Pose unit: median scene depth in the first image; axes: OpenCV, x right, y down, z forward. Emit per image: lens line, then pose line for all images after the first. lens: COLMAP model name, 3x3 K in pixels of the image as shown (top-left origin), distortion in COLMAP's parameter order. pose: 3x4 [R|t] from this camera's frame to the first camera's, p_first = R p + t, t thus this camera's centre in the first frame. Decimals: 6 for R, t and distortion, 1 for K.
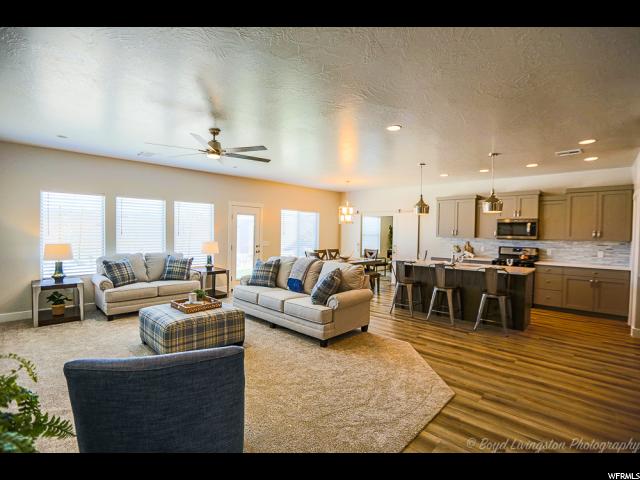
lens RADIAL K [[311.1, 0, 317.7], [0, 311.1, 239.7], [0, 0, 1]] dist [-0.053836, 0.020802]
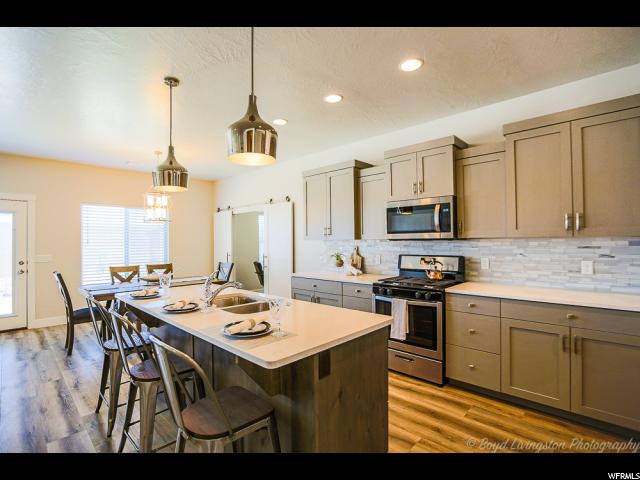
lens RADIAL K [[311.1, 0, 317.7], [0, 311.1, 239.7], [0, 0, 1]] dist [-0.053836, 0.020802]
pose [[0.999597, -0.026413, -0.010400, 0.512174], [0.026101, 0.999235, -0.029134, 0.009391], [0.011162, 0.028851, 0.999521, 0.513426]]
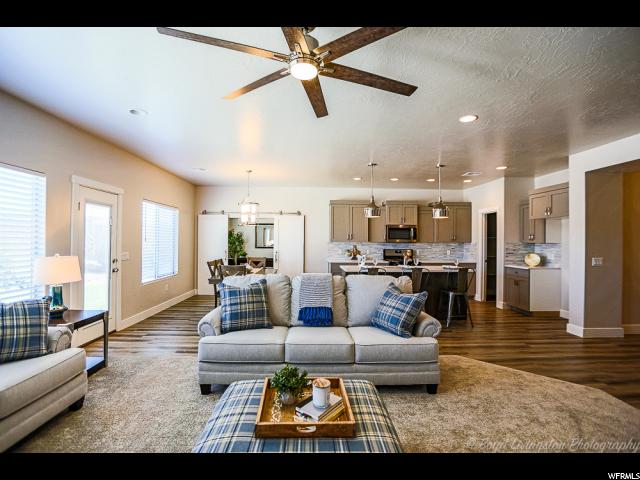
lens RADIAL K [[311.1, 0, 317.7], [0, 311.1, 239.7], [0, 0, 1]] dist [-0.053836, 0.020802]
pose [[0.699432, -0.007079, 0.714664, -0.423703], [0.020685, 0.999733, -0.010342, -0.006572], [-0.714400, 0.022017, 0.699391, 0.426126]]
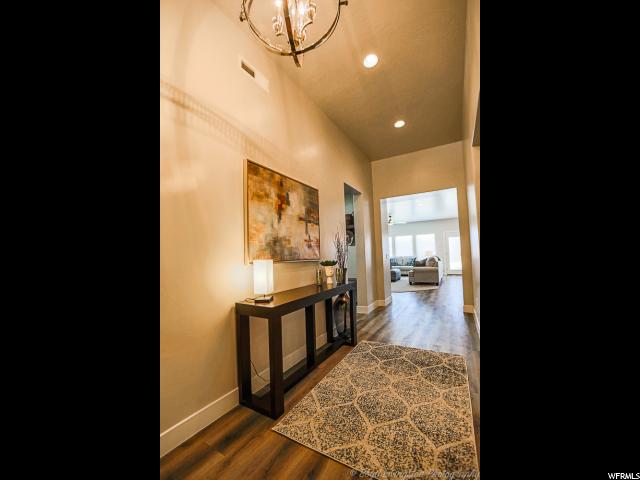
lens RADIAL K [[311.1, 0, 317.7], [0, 311.1, 239.7], [0, 0, 1]] dist [-0.053836, 0.020802]
pose [[0.304815, -0.073020, -0.949608, 1.636102], [0.011227, 0.997263, -0.073081, 0.083638], [0.952345, 0.011615, 0.304801, -0.486328]]
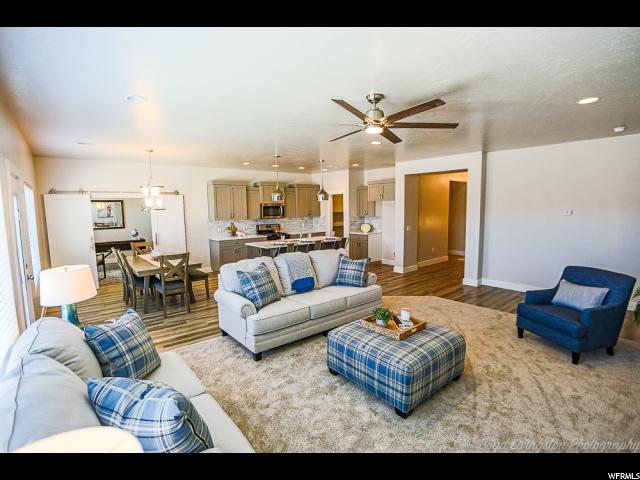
lens RADIAL K [[311.1, 0, 317.7], [0, 311.1, 239.7], [0, 0, 1]] dist [-0.053836, 0.020802]
pose [[0.110415, -0.121998, 0.986370, -0.724638], [0.041131, 0.992149, 0.118108, -0.065611], [-0.993034, 0.027530, 0.114566, 0.676476]]
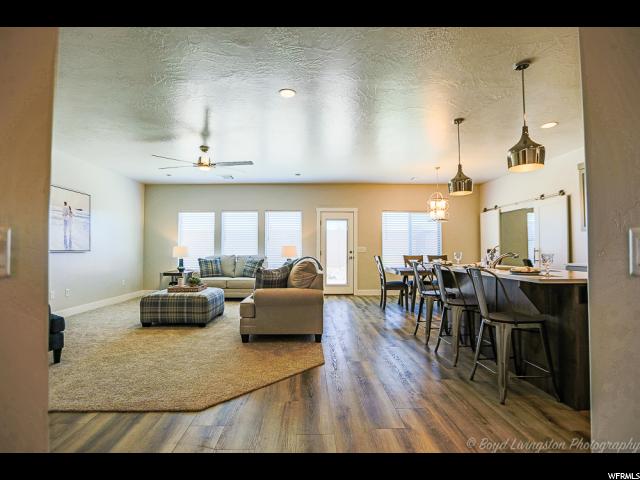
lens RADIAL K [[320.7, 0, 316.3], [0, 320.7, 237.8], [0, 0, 1]] dist [-0.045779, 0.024117]
pose [[0.707090, -0.044440, -0.705726, 0.551387], [-0.004245, 0.997738, -0.067082, 0.055712], [0.707111, 0.050429, 0.705302, 0.278137]]
